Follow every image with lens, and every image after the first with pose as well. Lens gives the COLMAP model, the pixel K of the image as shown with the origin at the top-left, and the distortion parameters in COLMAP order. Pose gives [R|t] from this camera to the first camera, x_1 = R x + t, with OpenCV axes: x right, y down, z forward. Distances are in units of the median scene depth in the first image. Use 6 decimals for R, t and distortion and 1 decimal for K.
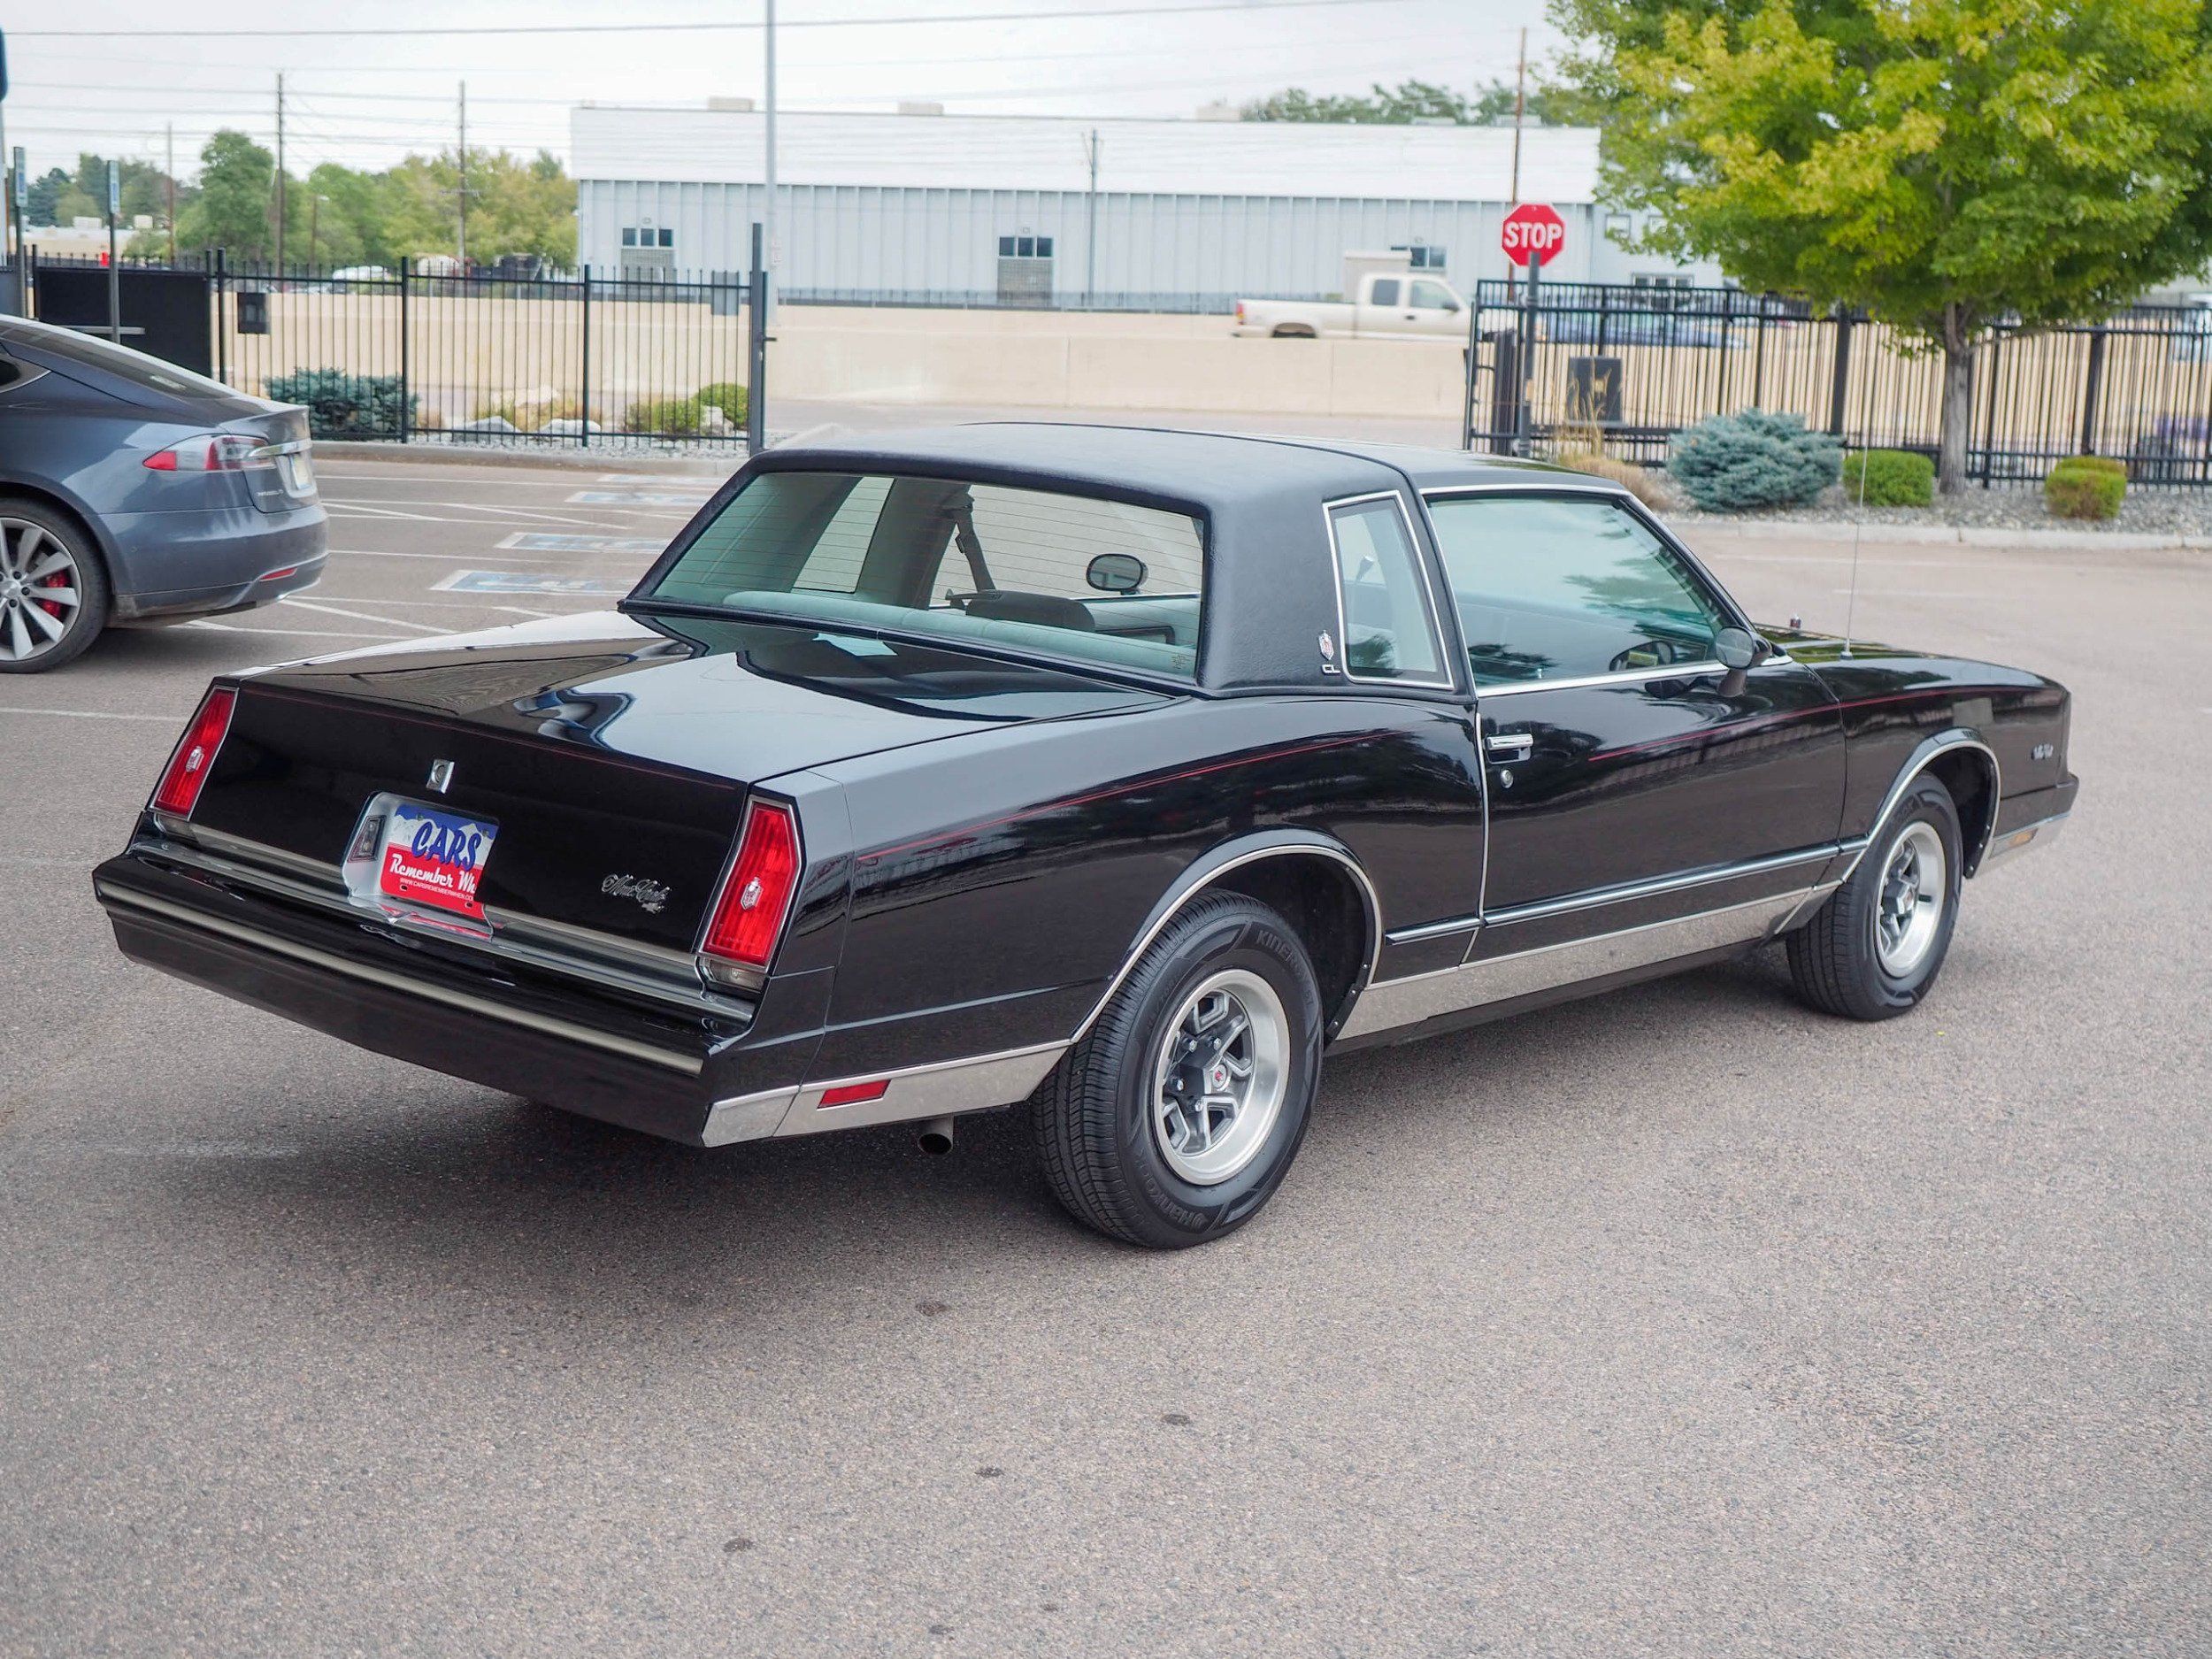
lens RADIAL K [[3841.9, 0, 1014.2], [0, 3841.9, 830.6], [0, 0, 1]] dist [0.011930, -0.014994]
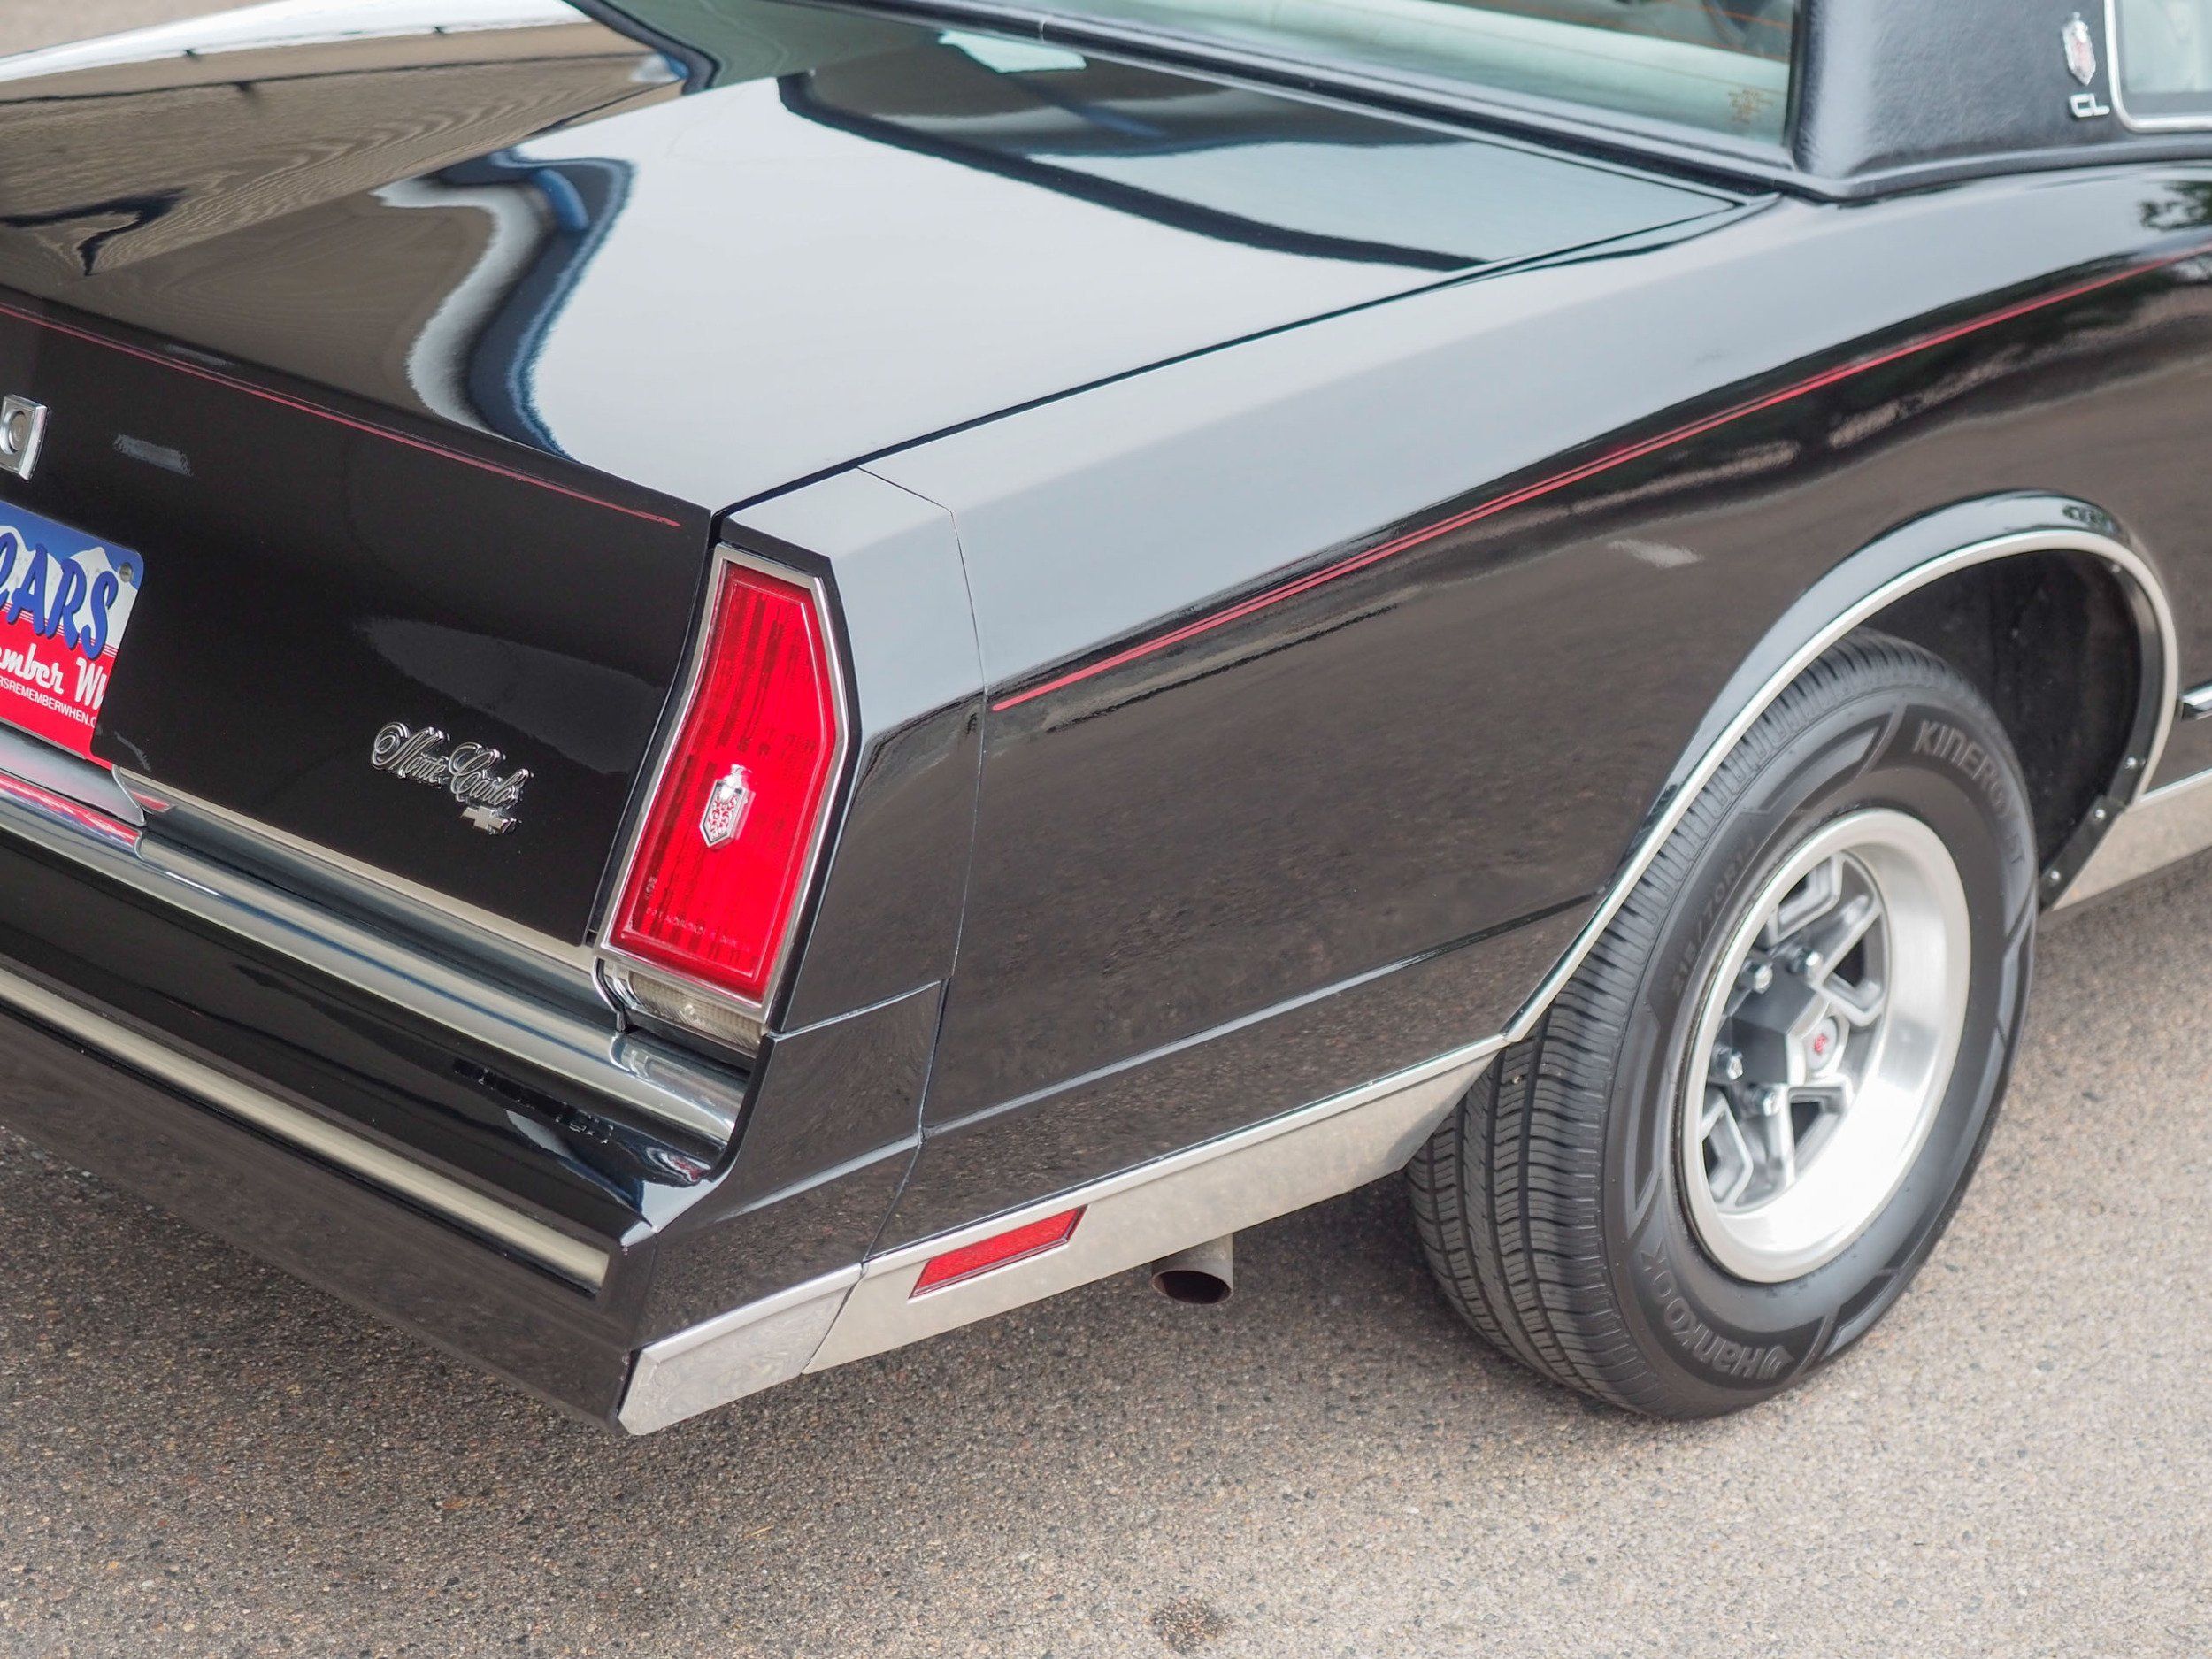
lens RADIAL K [[4117.0, 0, 1004.3], [0, 4117.0, 829.0], [0, 0, 1]] dist [0.000836, -0.157971]
pose [[0.998483, -0.009932, -0.054149, -0.015779], [0.020907, 0.978315, 0.206062, -0.062691], [0.050929, -0.206882, 0.977039, 0.545597]]
